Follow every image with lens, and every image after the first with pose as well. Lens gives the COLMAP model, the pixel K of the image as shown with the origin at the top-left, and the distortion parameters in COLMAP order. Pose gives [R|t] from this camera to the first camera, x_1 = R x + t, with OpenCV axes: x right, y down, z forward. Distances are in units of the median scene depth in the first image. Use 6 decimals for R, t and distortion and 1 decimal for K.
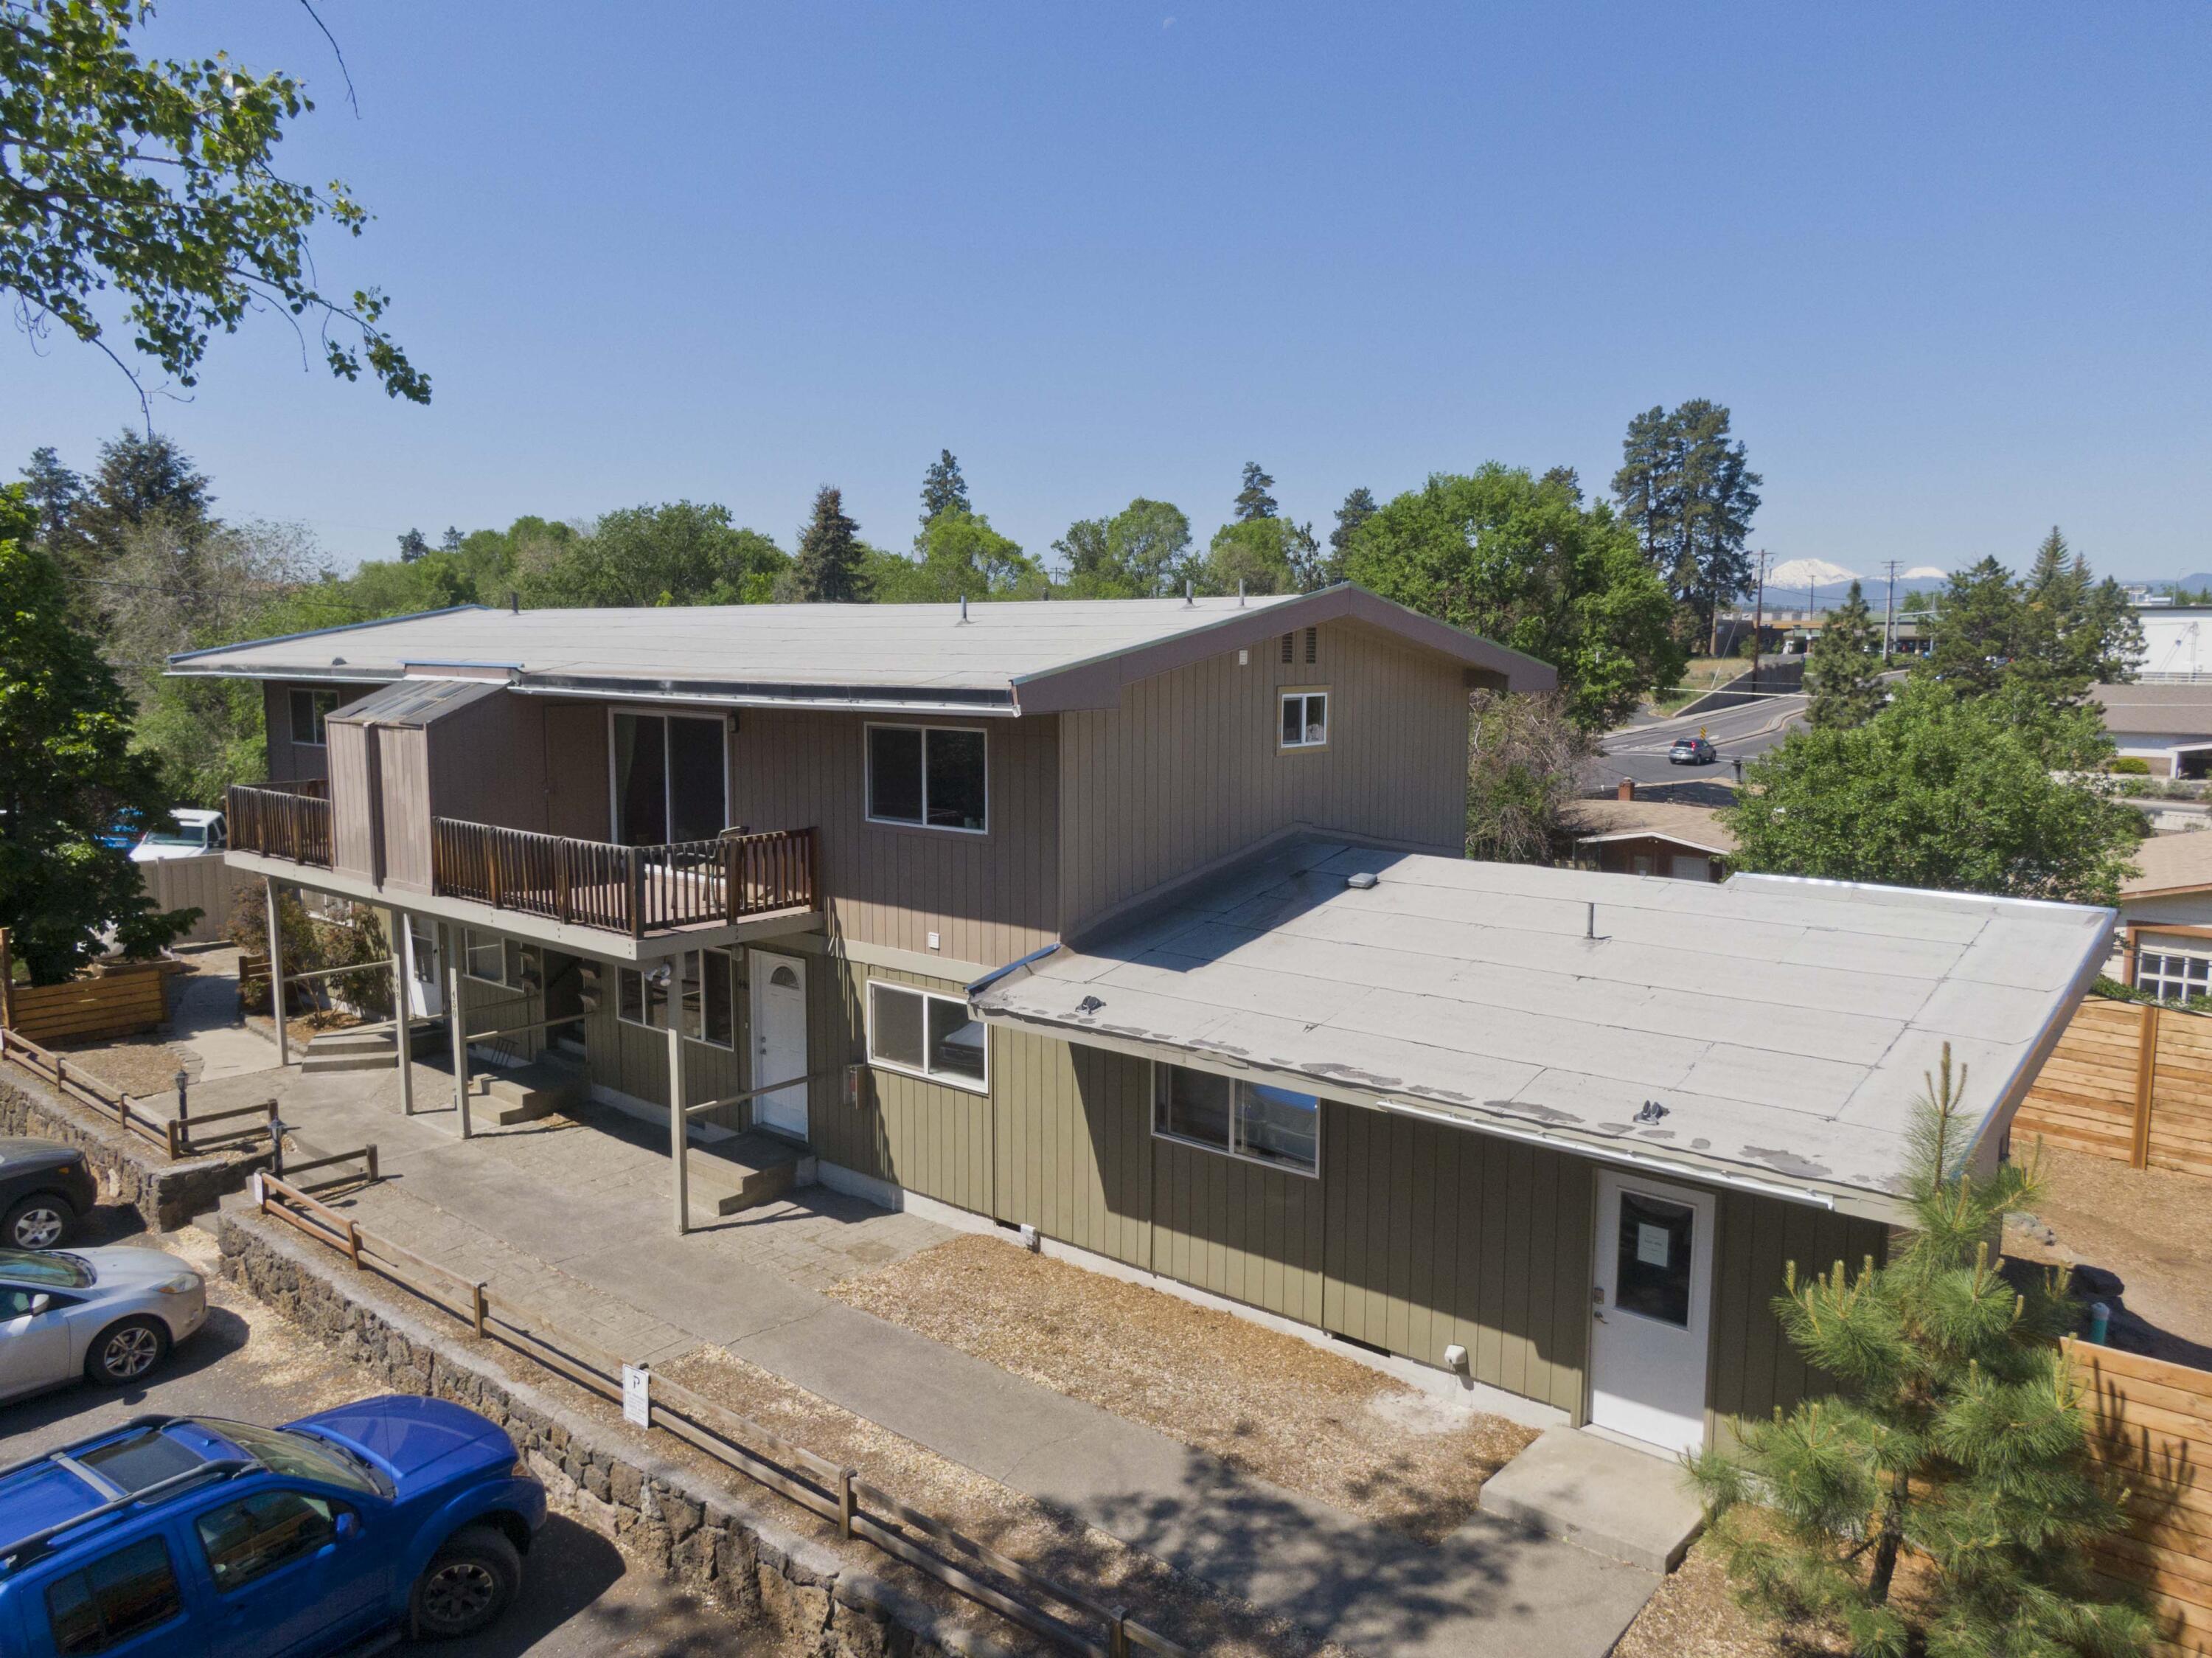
lens RADIAL K [[1597.0, 0, 1085.9], [0, 1597.0, 816.0], [0, 0, 1]] dist [-0.027522, -0.004235]
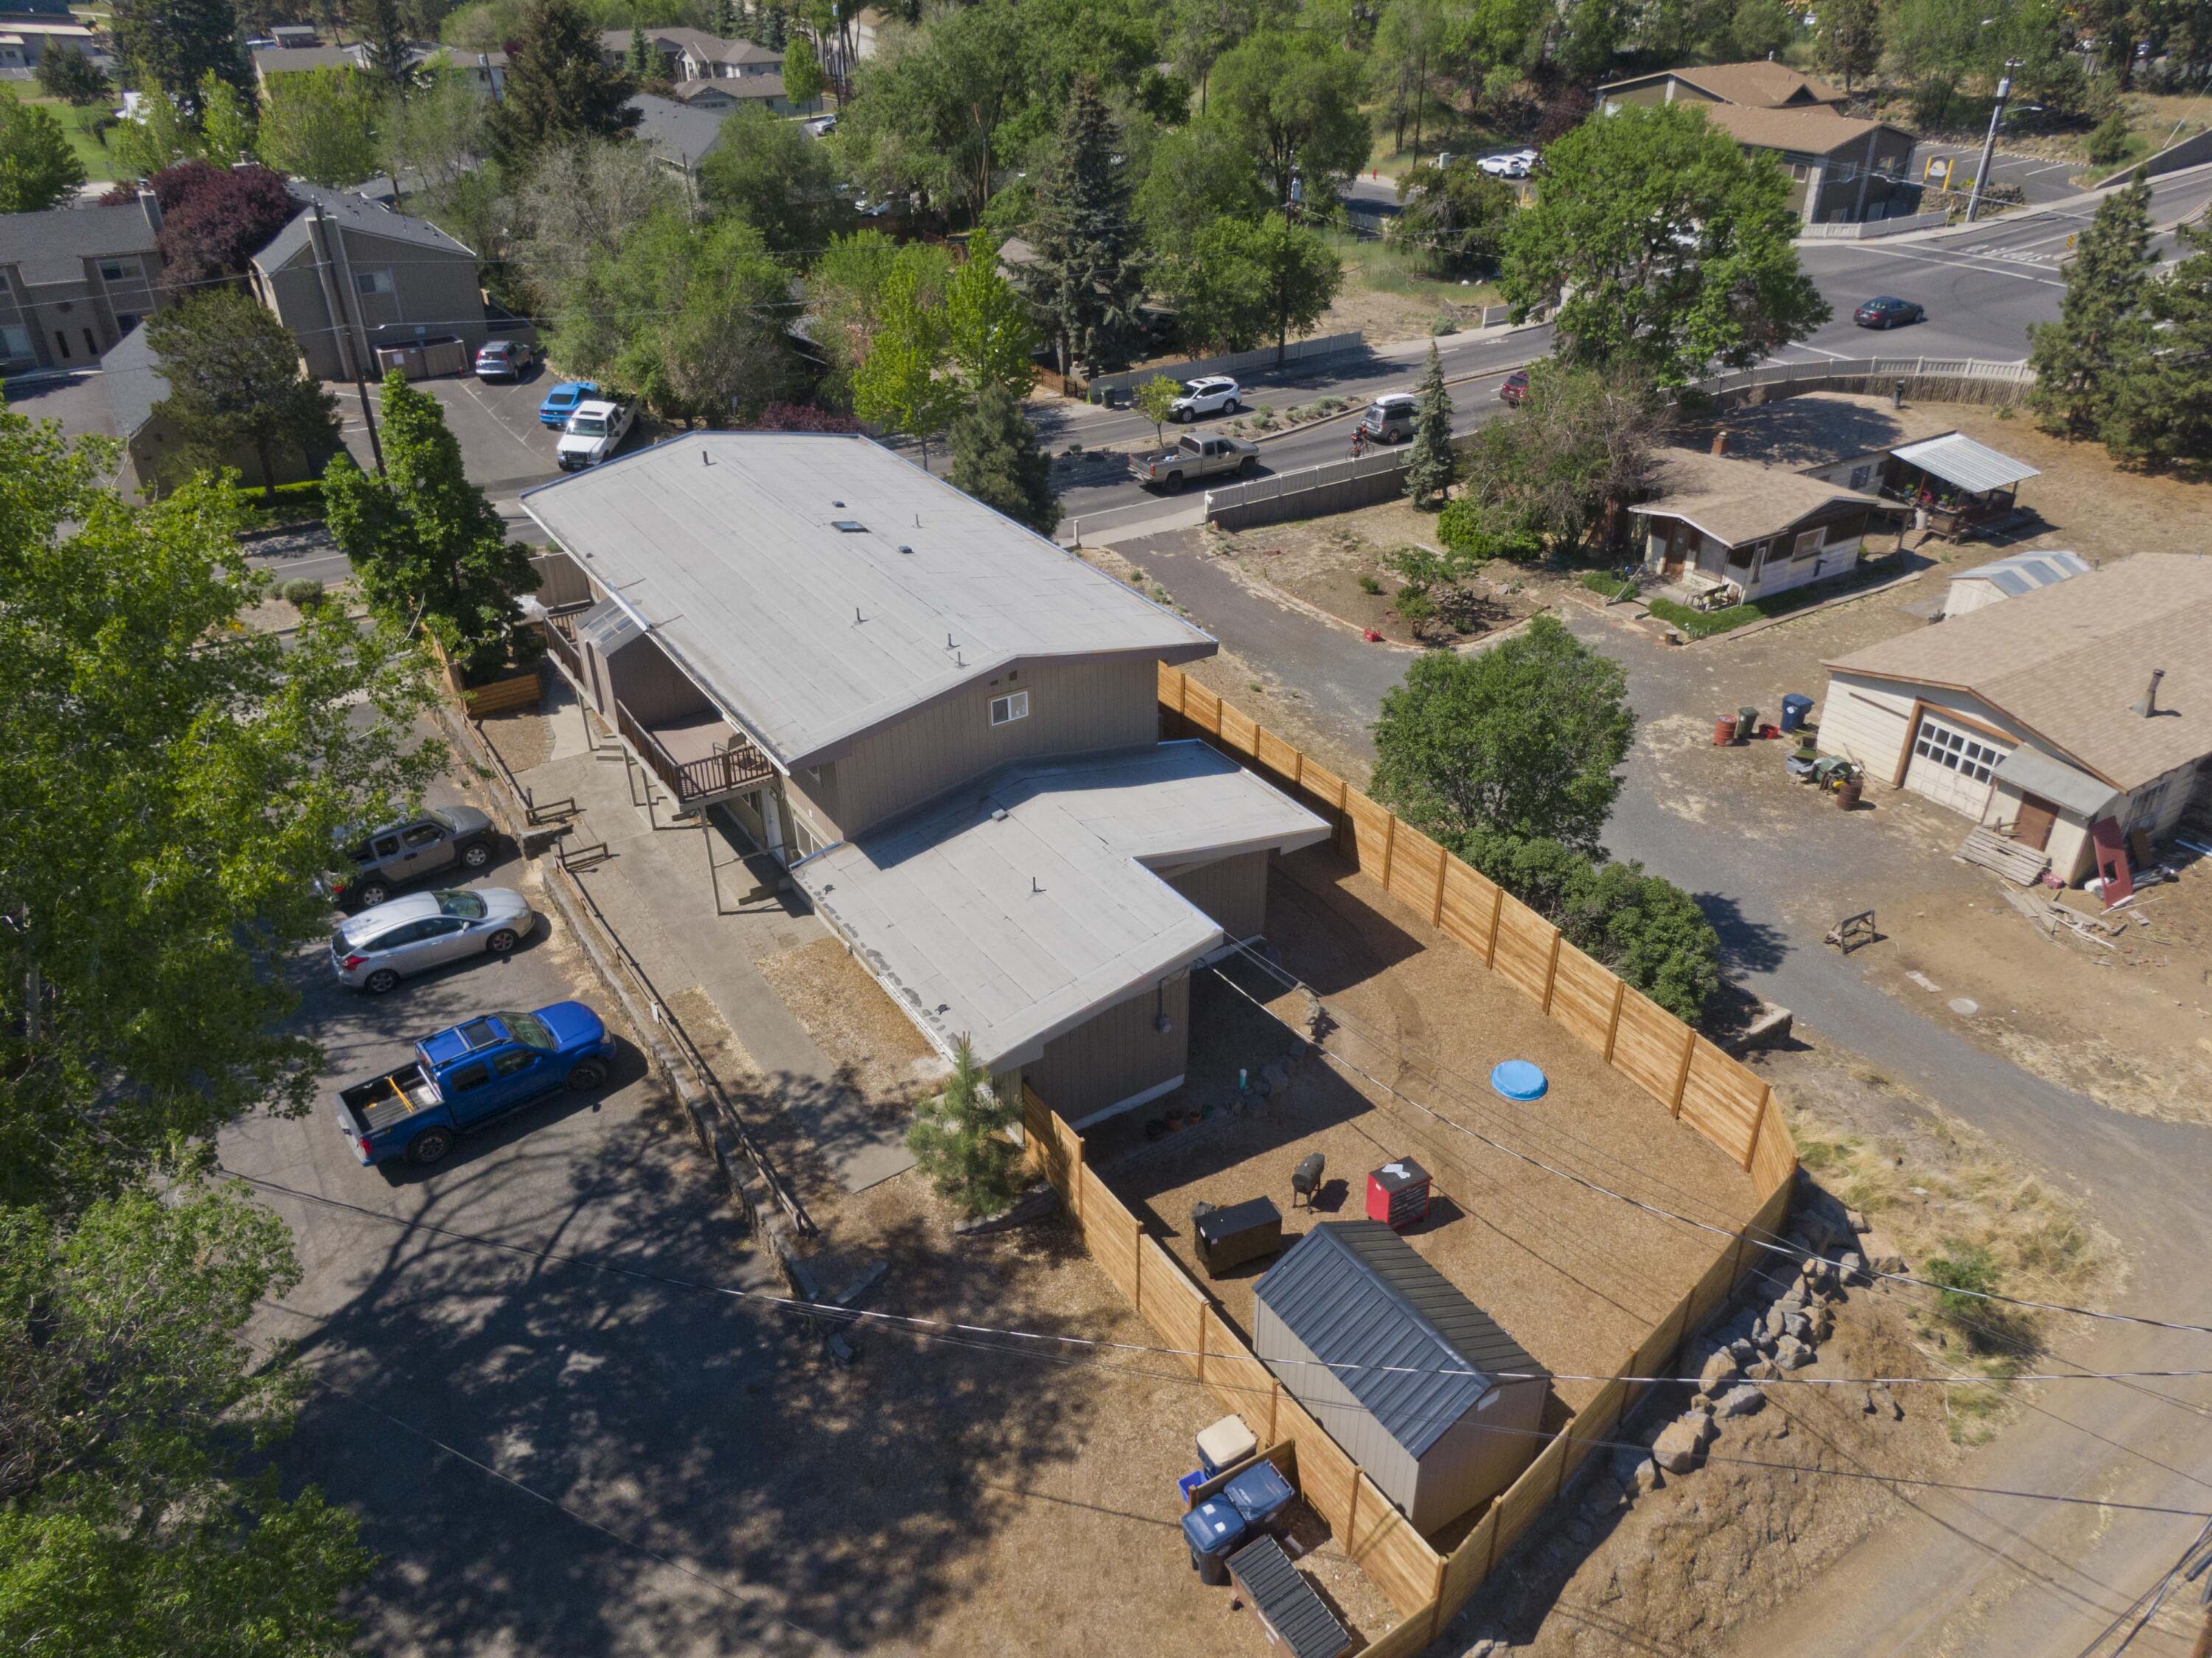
lens RADIAL K [[1597.0, 0, 1118.8], [0, 1597.0, 828.6], [0, 0, 1]] dist [-0.027522, -0.004235]
pose [[0.962000, 0.136784, -0.236316, 0.732007], [-0.026671, 0.908409, 0.417230, -0.729690], [0.271742, -0.395072, 0.877539, -0.709896]]
